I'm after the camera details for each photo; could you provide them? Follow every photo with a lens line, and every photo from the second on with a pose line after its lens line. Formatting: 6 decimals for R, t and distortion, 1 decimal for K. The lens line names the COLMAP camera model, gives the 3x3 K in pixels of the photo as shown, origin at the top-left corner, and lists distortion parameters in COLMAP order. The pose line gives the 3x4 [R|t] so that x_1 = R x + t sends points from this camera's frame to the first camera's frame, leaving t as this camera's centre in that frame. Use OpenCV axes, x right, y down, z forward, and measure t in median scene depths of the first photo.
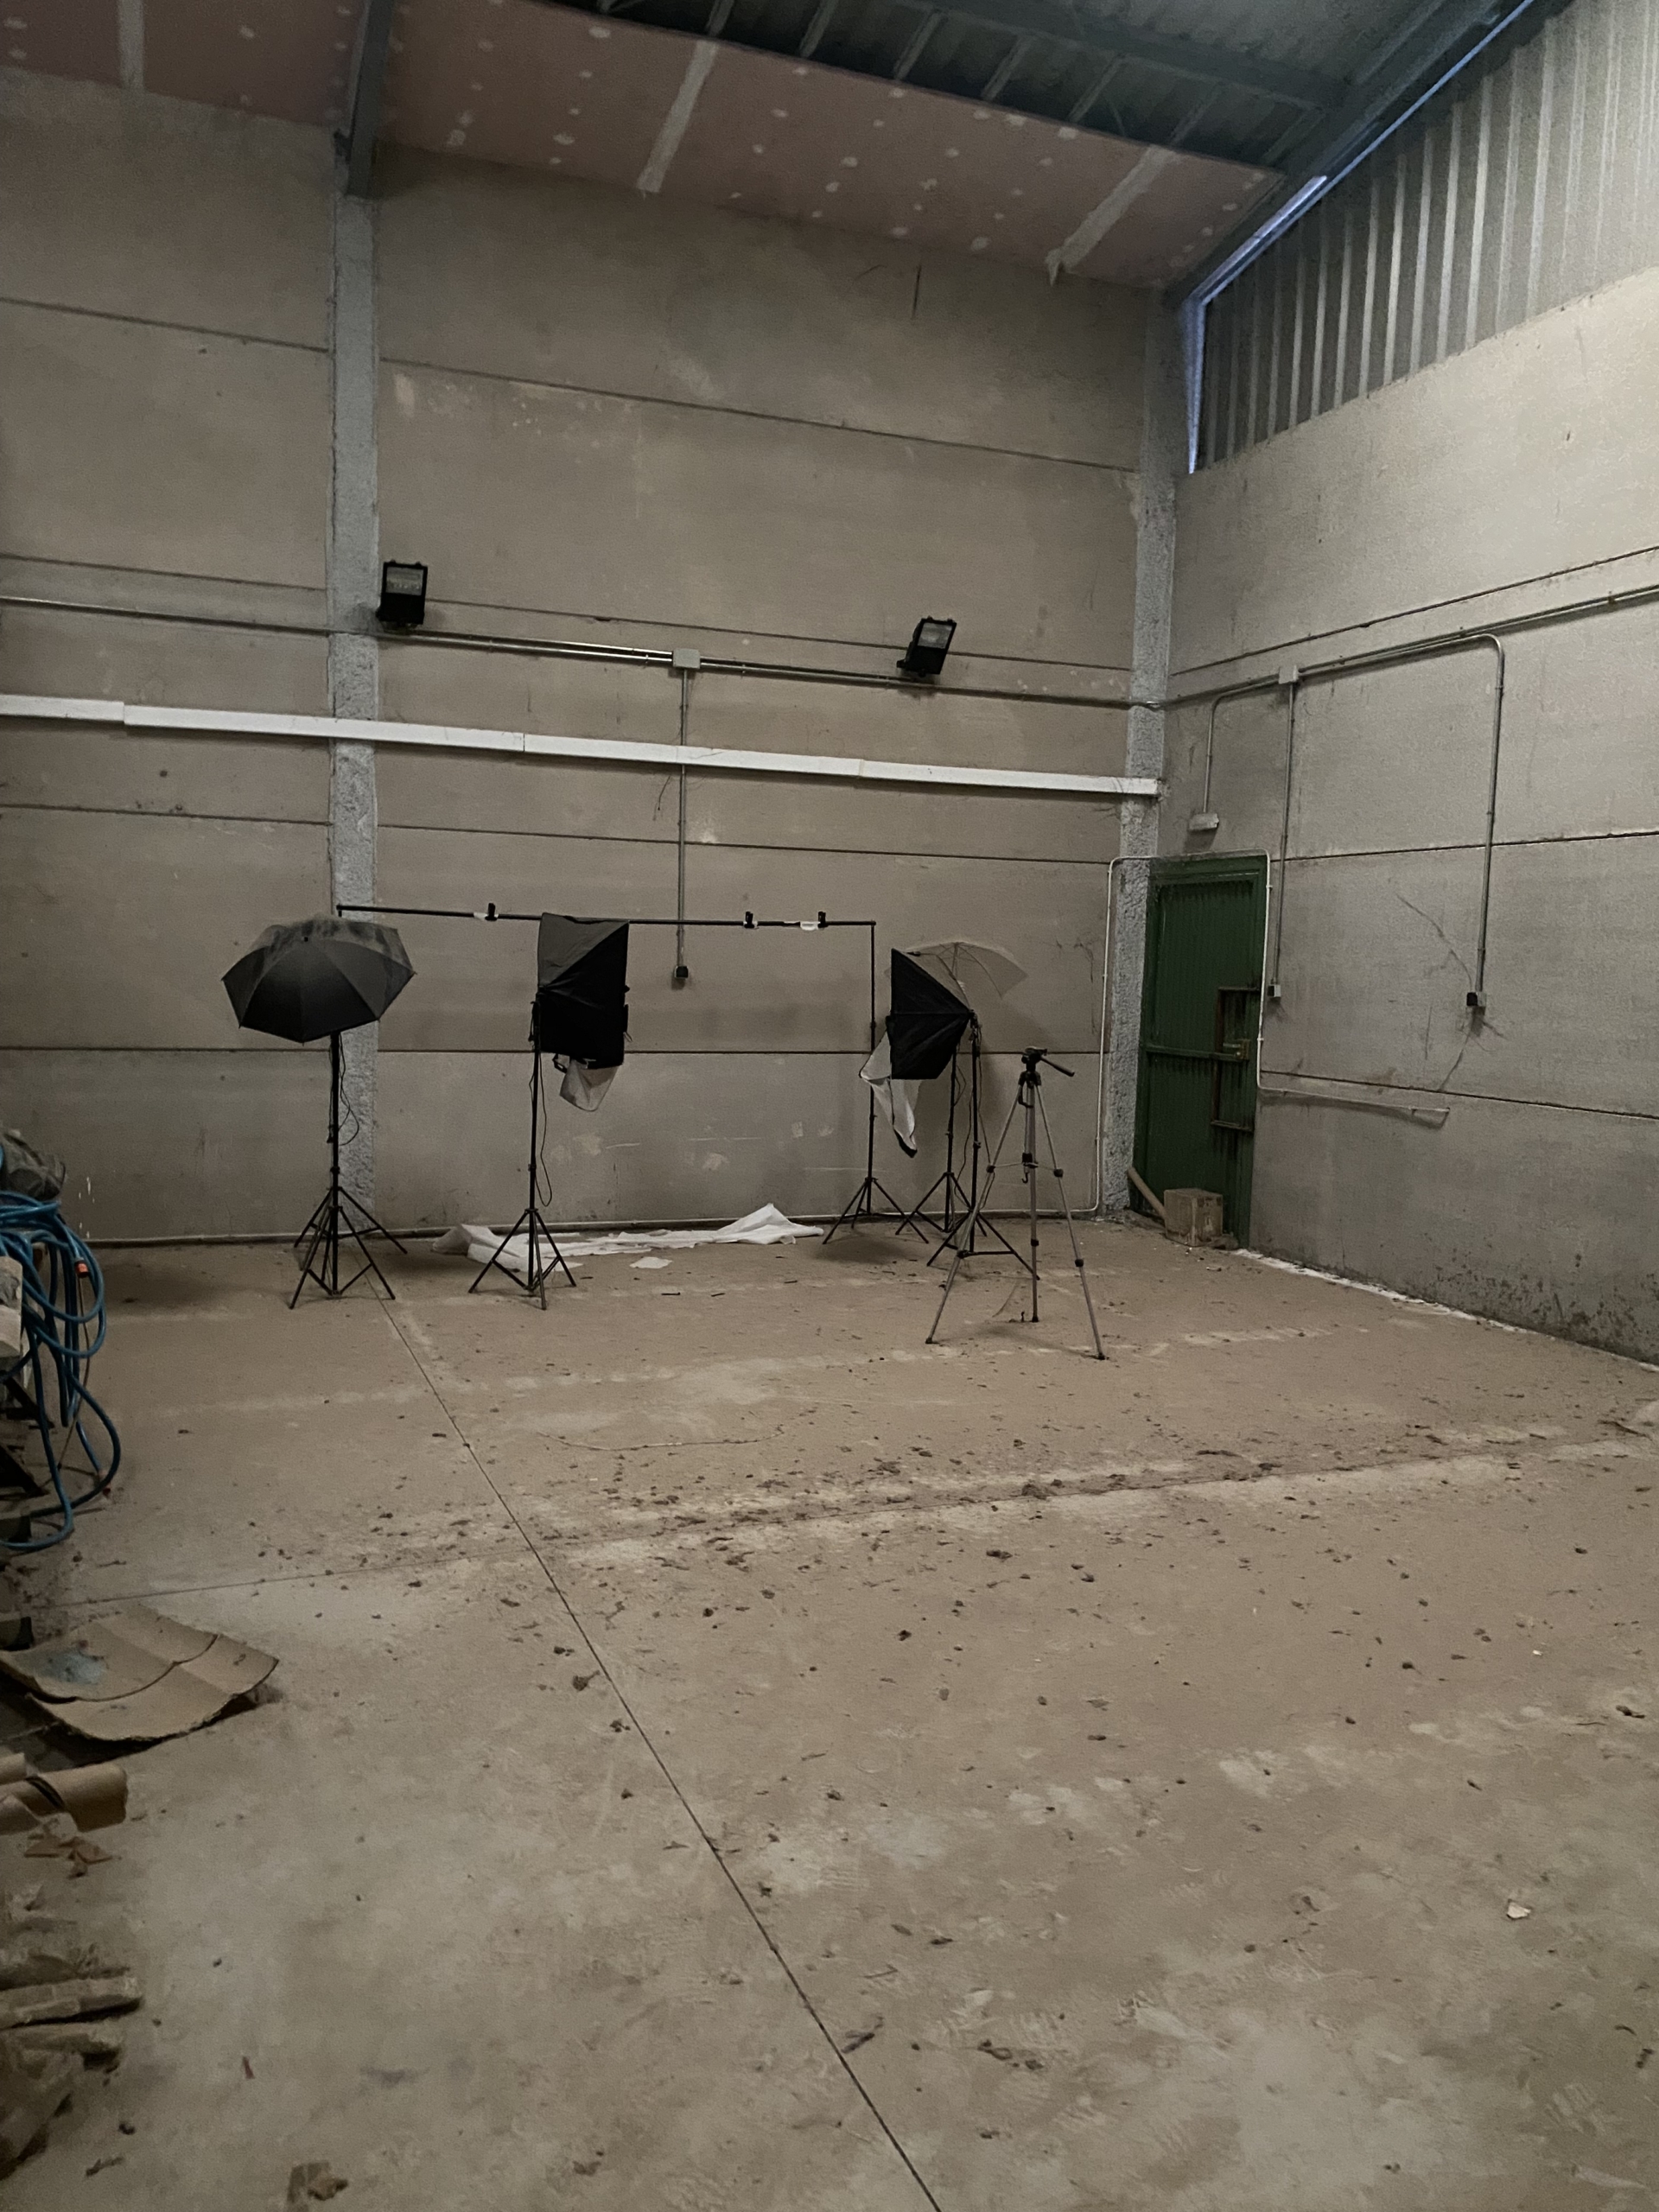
lens RADIAL K [[1673.3, 0, 829.5], [0, 1673.3, 1106.0], [0, 0, 1]] dist [0.123969, -0.155895]
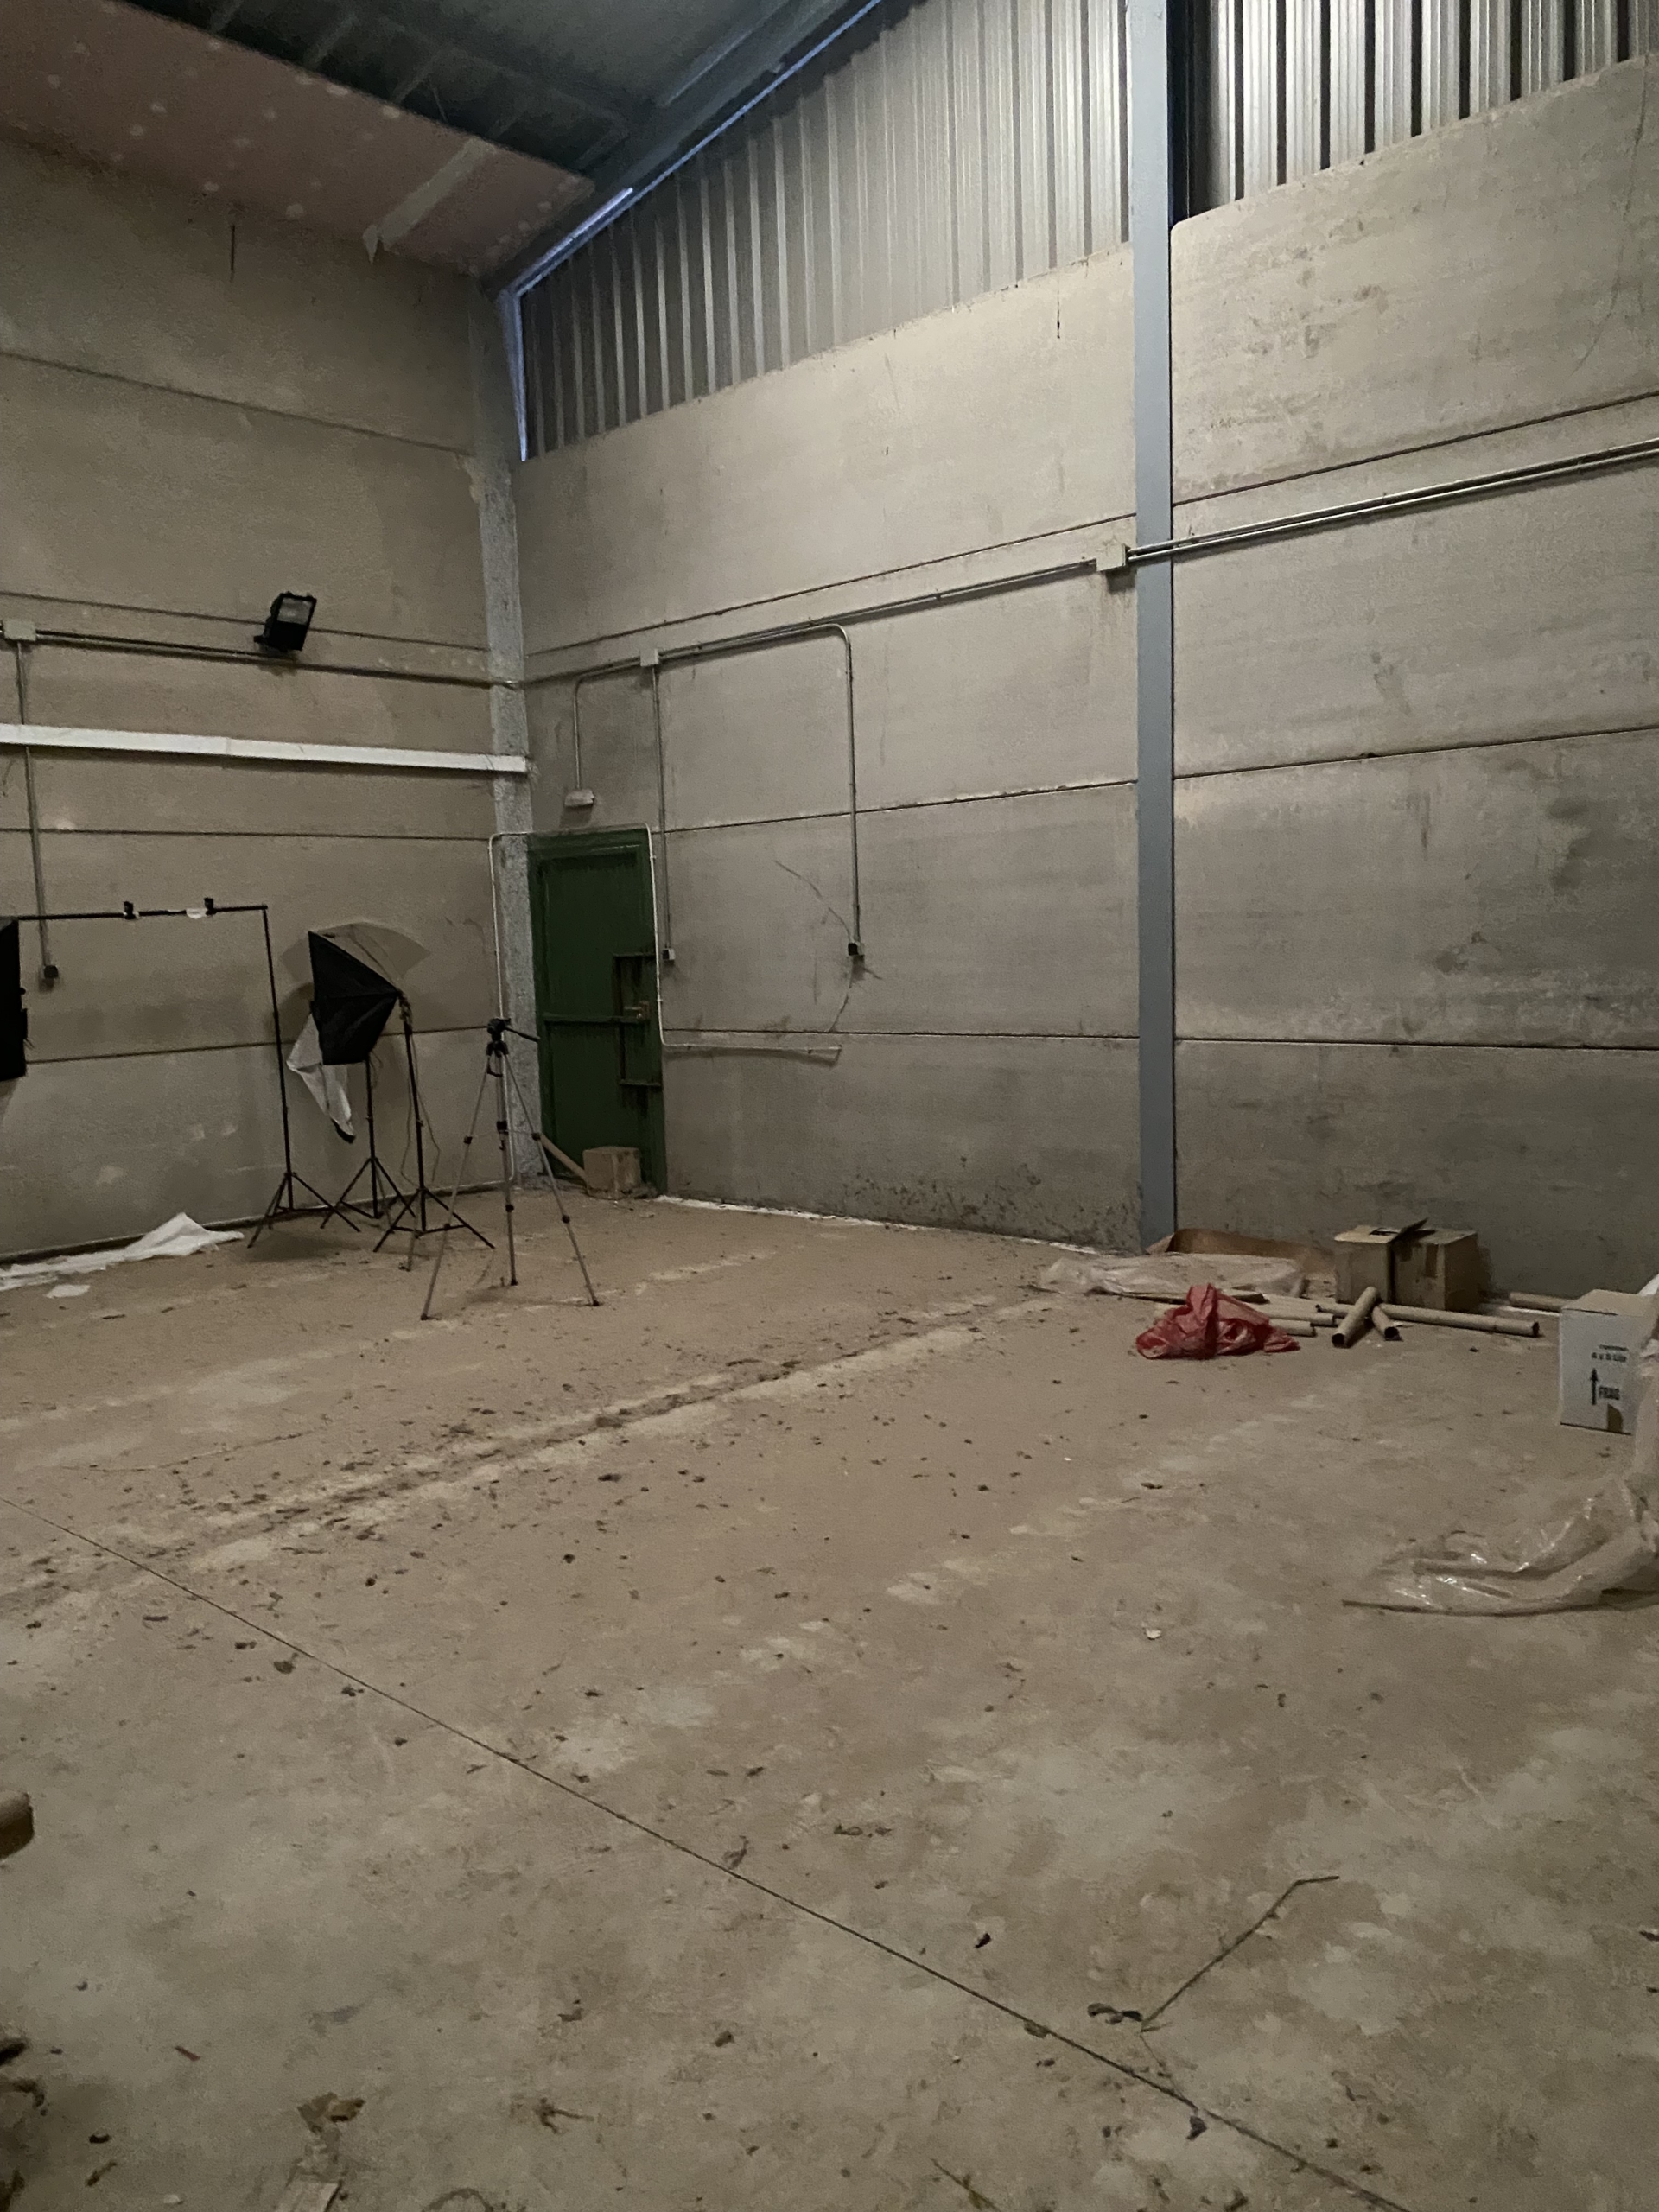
lens RADIAL K [[1663.9, 0, 829.1], [0, 1663.9, 1129.0], [0, 0, 1]] dist [0.080595, -0.079987]
pose [[0.906803, -0.109306, 0.407138, -0.100093], [0.099697, 0.994008, 0.044815, 0.006329], [-0.409597, -0.000048, 0.912267, -0.013844]]
